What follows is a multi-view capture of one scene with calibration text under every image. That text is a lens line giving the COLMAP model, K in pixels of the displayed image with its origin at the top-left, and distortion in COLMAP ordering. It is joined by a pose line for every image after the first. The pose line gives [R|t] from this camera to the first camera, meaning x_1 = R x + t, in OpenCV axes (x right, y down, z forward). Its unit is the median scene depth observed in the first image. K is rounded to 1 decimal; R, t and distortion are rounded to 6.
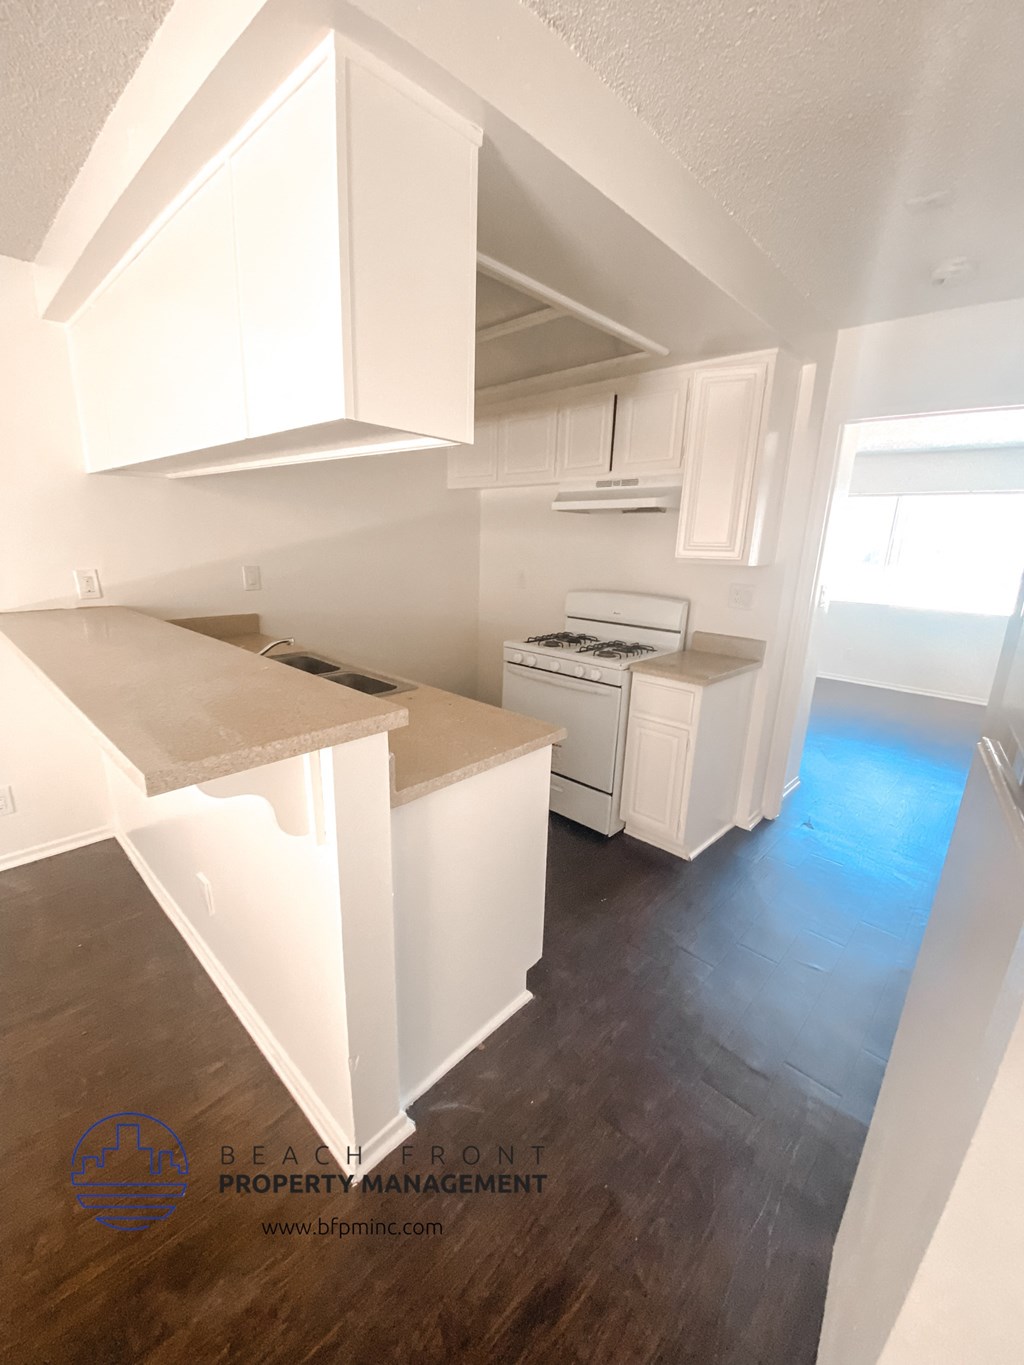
lens RADIAL K [[548.0, 0, 514.5], [0, 548.0, 681.5], [0, 0, 1]] dist [0.016875, -0.020225]
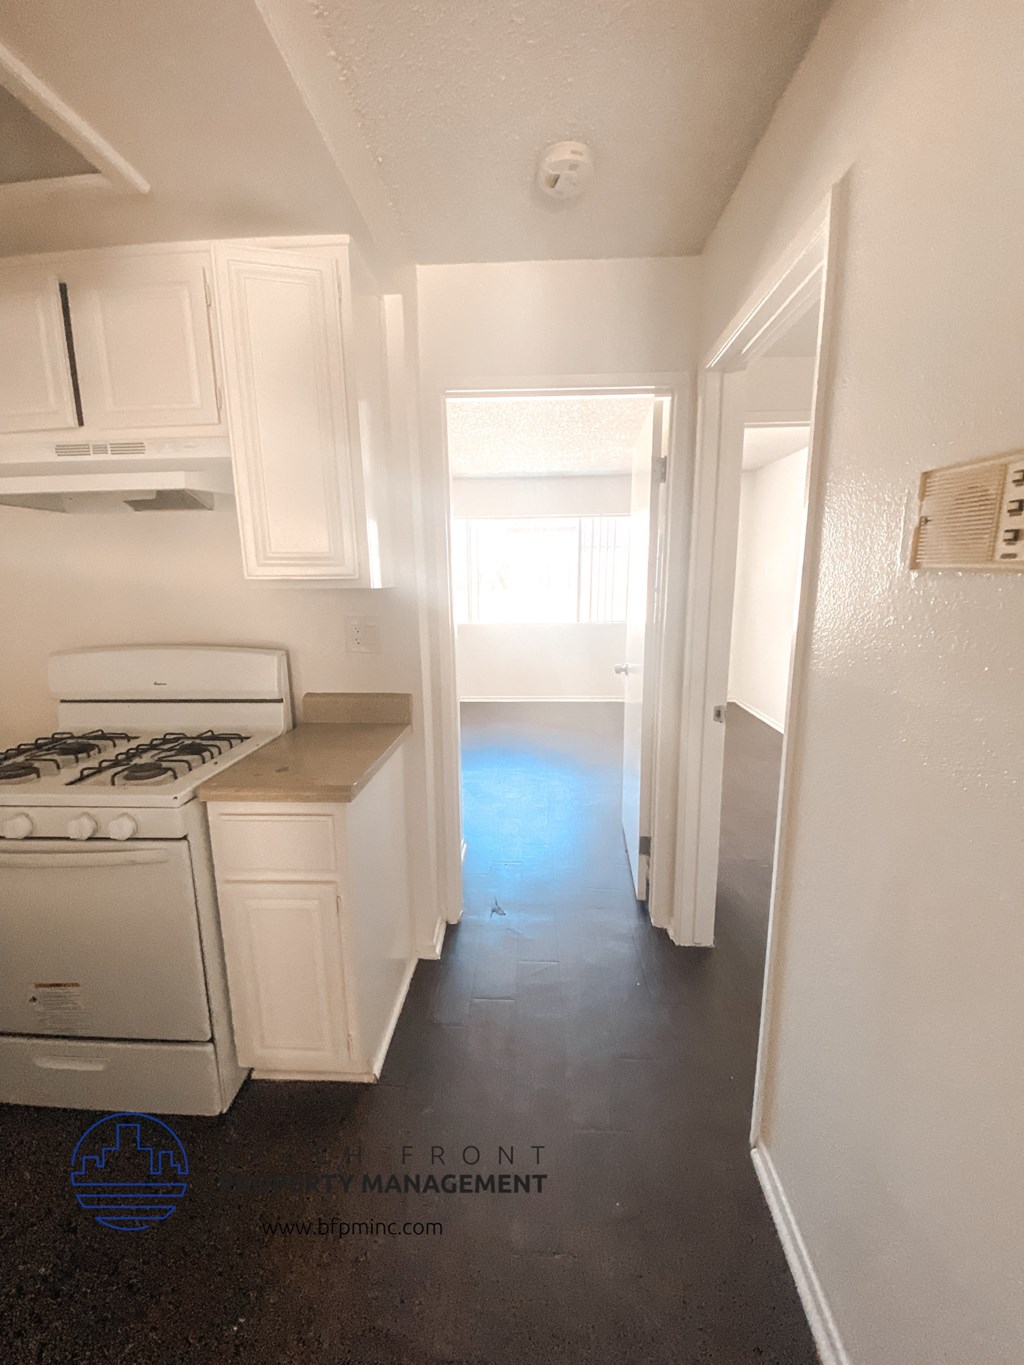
lens RADIAL K [[572.3, 0, 518.6], [0, 572.3, 684.7], [0, 0, 1]] dist [0.030266, -0.023490]
pose [[0.760886, -0.169262, 0.626421, 0.109157], [0.199689, 0.979609, 0.022142, -0.072102], [-0.617395, 0.108242, 0.779171, 0.352324]]
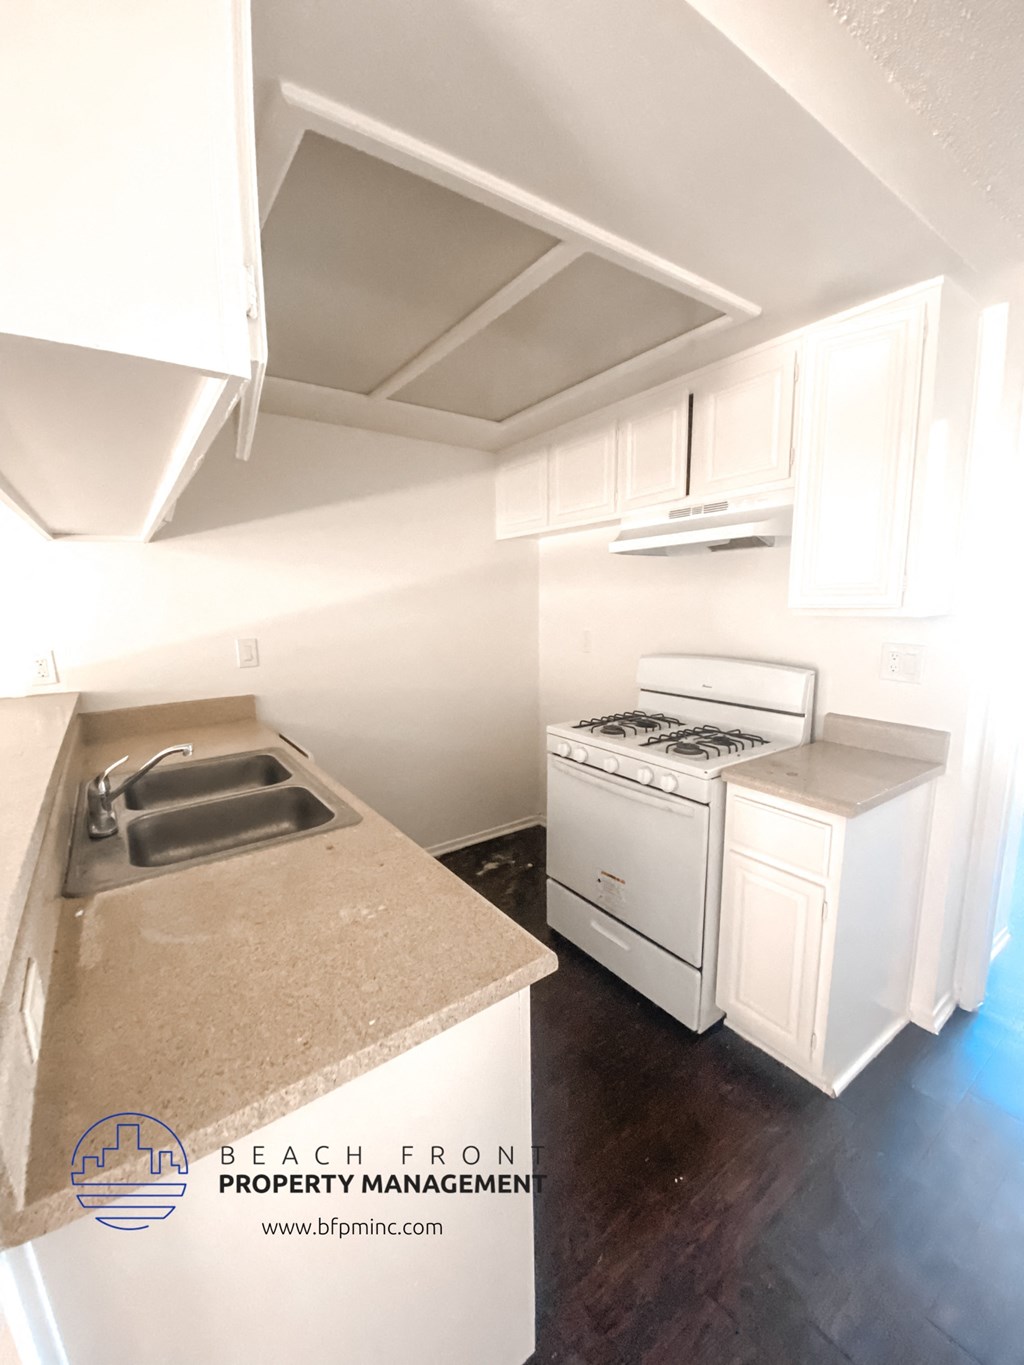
lens RADIAL K [[557.0, 0, 496.6], [0, 557.0, 679.5], [0, 0, 1]] dist [0.014363, -0.021515]
pose [[0.975770, -0.014893, -0.218292, 0.088119], [-0.008948, 0.994130, -0.107825, -0.059363], [0.218616, 0.107165, 0.969909, 0.259907]]
